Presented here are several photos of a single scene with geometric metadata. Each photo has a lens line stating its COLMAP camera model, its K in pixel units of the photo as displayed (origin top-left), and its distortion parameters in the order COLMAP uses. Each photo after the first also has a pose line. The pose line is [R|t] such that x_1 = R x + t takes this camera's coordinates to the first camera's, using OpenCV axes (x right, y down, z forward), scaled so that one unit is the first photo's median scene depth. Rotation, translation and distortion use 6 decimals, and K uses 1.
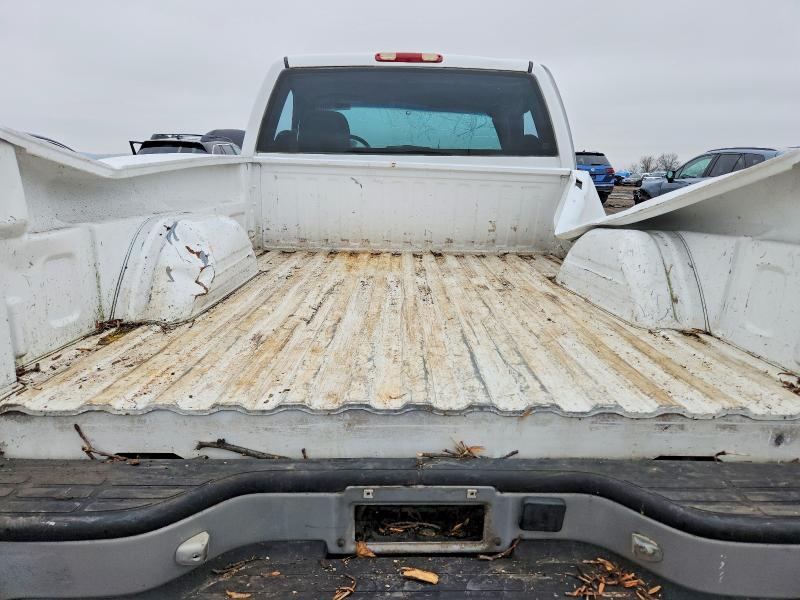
lens RADIAL K [[560.6, 0, 401.7], [0, 560.6, 301.1], [0, 0, 1]] dist [0.039689, -0.022271]
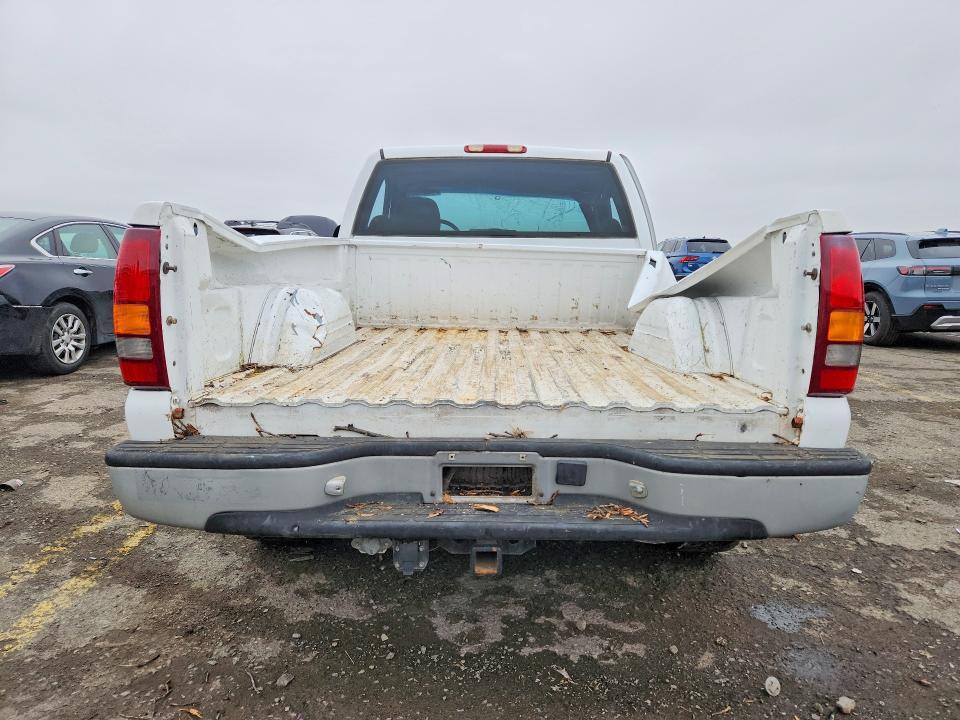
lens RADIAL K [[672.7, 0, 479.5], [0, 672.7, 360.0], [0, 0, 1]] dist [0.039689, -0.022271]
pose [[0.999576, 0.002084, -0.029050, 0.036530], [-0.004496, 0.996521, -0.083219, 0.137056], [0.028776, 0.083314, 0.996108, -0.442417]]
